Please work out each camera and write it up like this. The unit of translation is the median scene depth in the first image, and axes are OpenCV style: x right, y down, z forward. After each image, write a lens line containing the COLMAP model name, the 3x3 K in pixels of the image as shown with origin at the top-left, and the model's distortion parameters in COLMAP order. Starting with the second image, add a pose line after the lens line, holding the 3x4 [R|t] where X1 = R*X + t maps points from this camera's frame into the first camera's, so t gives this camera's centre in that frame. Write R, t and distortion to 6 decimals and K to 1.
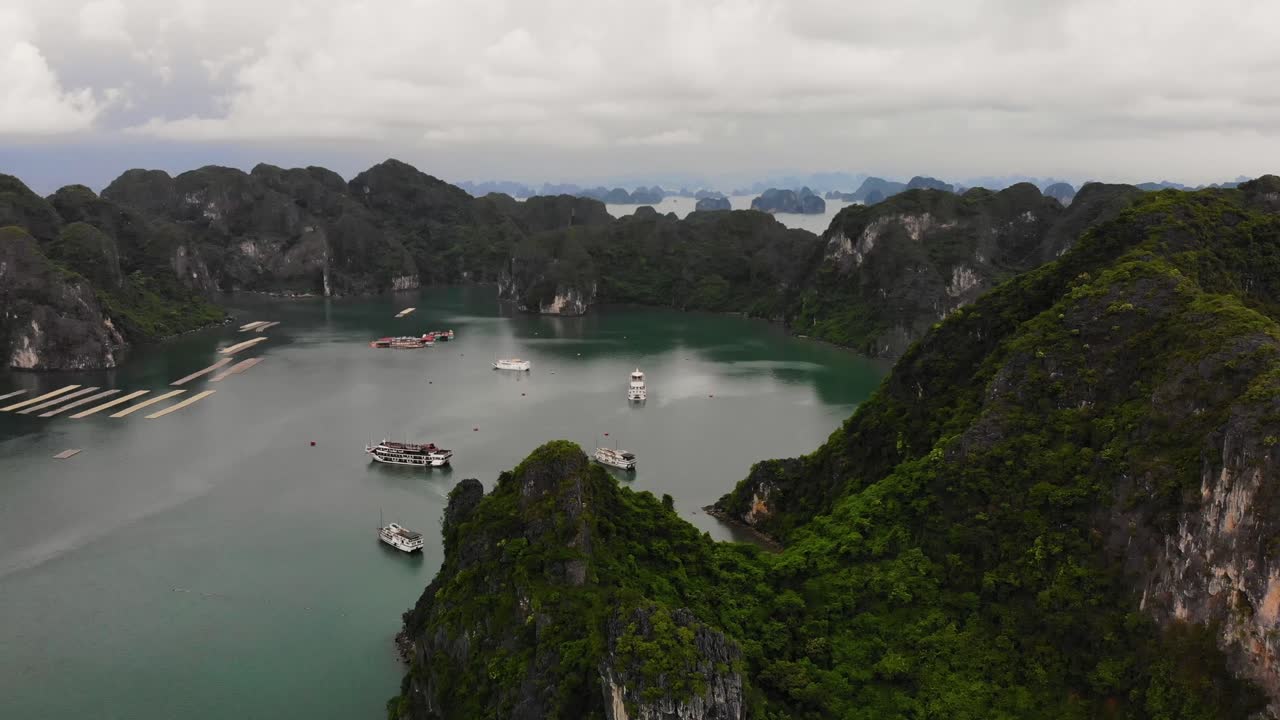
lens RADIAL K [[941.1, 0, 640.0], [0, 941.1, 360.0], [0, 0, 1]] dist [0.093887, -0.101438]
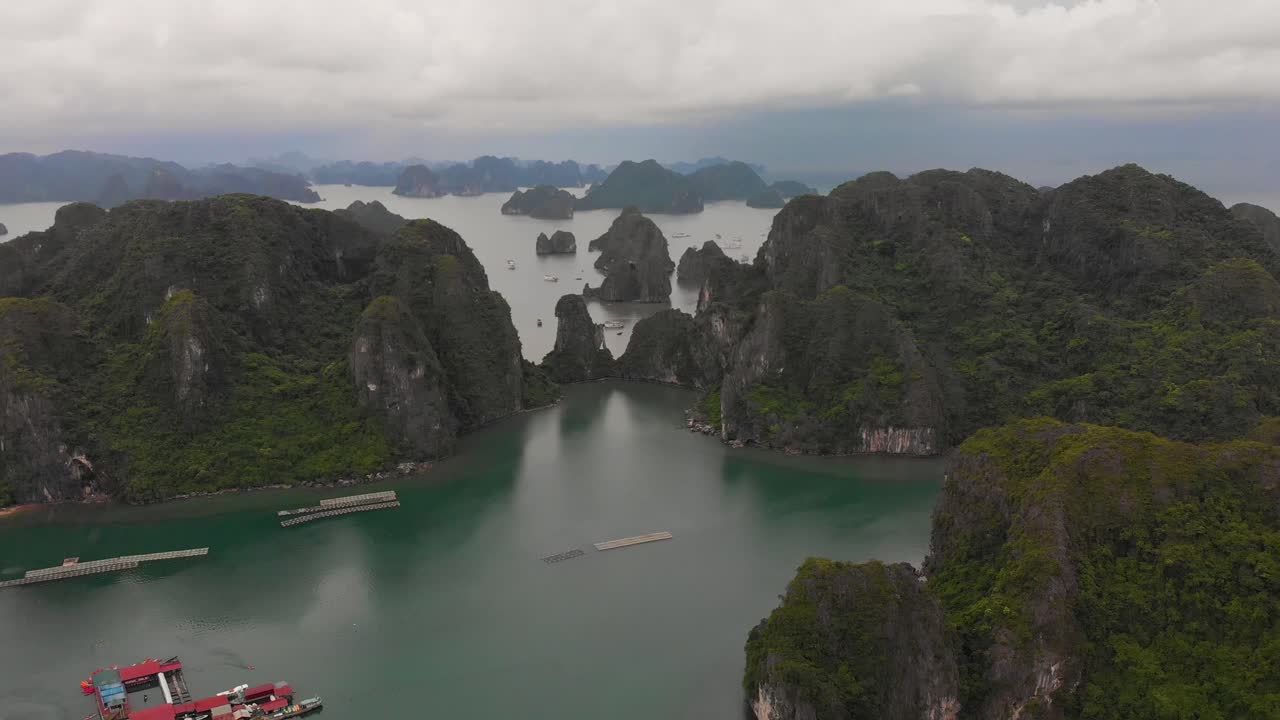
lens RADIAL K [[941.1, 0, 640.0], [0, 941.1, 360.0], [0, 0, 1]] dist [0.093887, -0.101438]
pose [[0.449446, 0.184813, -0.873981, 0.099700], [-0.166120, 0.978591, 0.121506, -0.159772], [0.877726, 0.090575, 0.470525, 0.673335]]
